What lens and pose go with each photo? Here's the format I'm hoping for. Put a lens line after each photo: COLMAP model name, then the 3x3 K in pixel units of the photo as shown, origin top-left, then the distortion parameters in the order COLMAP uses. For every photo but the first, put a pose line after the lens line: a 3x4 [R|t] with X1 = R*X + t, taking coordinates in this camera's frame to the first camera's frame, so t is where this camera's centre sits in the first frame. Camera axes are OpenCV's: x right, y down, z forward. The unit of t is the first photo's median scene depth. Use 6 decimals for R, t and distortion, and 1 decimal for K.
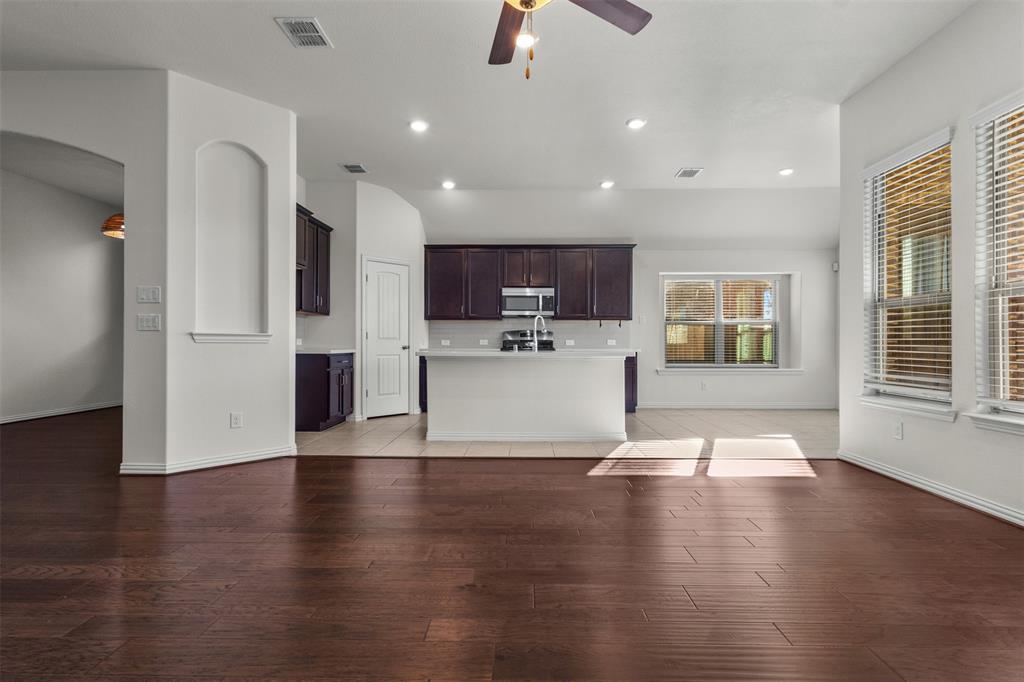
lens RADIAL K [[461.2, 0, 516.3], [0, 461.2, 340.8], [0, 0, 1]] dist [0.002940, 0.000205]
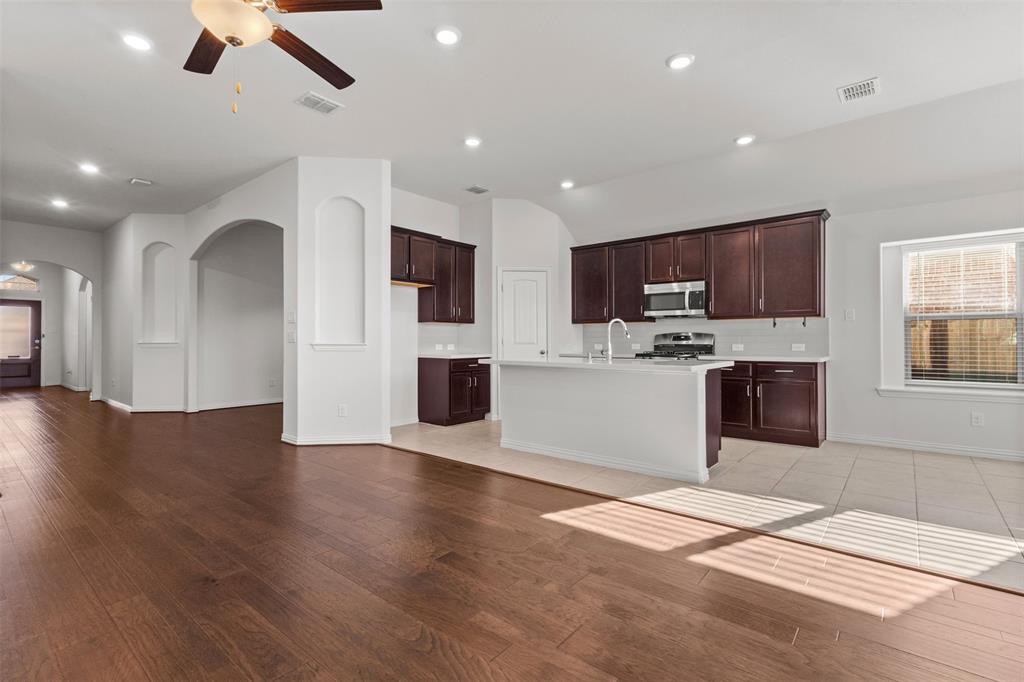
lens RADIAL K [[461.2, 0, 516.3], [0, 461.2, 340.8], [0, 0, 1]] dist [0.002940, 0.000205]
pose [[0.789163, -0.004215, -0.614170, 0.318632], [0.007707, 0.999966, 0.003040, -0.013500], [0.614136, -0.007132, 0.789168, 0.154356]]
